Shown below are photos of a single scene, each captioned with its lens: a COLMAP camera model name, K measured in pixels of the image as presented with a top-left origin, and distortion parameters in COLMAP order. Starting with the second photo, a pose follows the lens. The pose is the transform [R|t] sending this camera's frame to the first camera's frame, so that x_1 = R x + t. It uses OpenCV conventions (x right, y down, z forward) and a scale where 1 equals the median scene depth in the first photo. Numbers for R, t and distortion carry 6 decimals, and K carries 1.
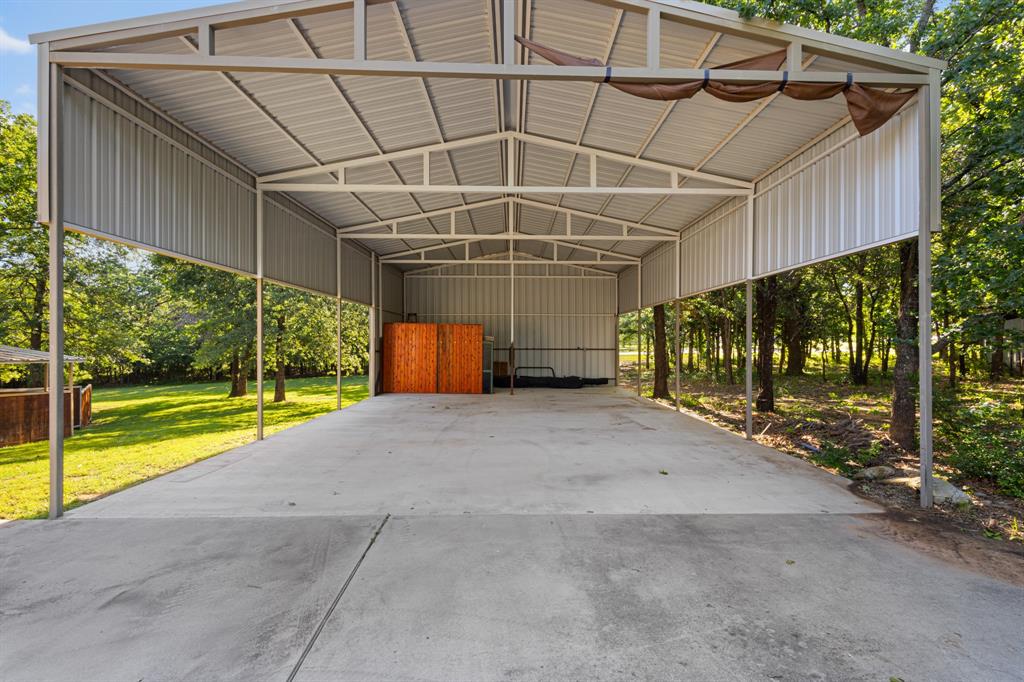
lens RADIAL K [[474.8, 0, 520.1], [0, 474.8, 340.8], [0, 0, 1]] dist [0.010200, -0.001550]
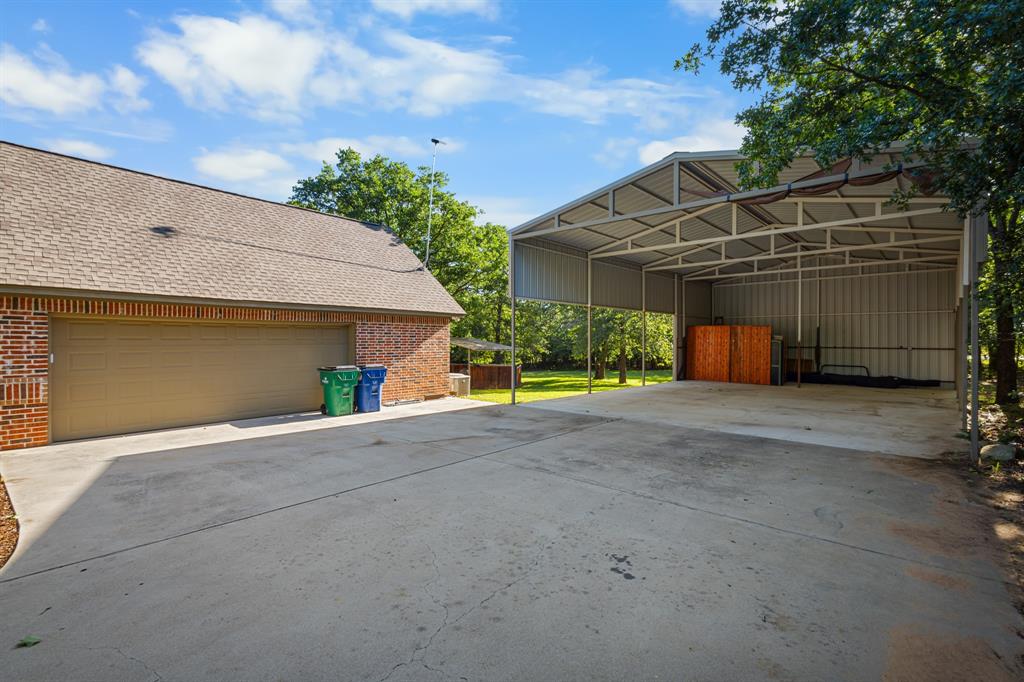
lens RADIAL K [[474.8, 0, 510.1], [0, 474.8, 340.7], [0, 0, 1]] dist [0.010200, -0.001550]
pose [[0.730042, 0.001897, -0.683399, 0.244045], [0.001287, 0.999991, 0.004150, -0.003031], [0.683401, -0.003909, 0.730033, -0.277989]]
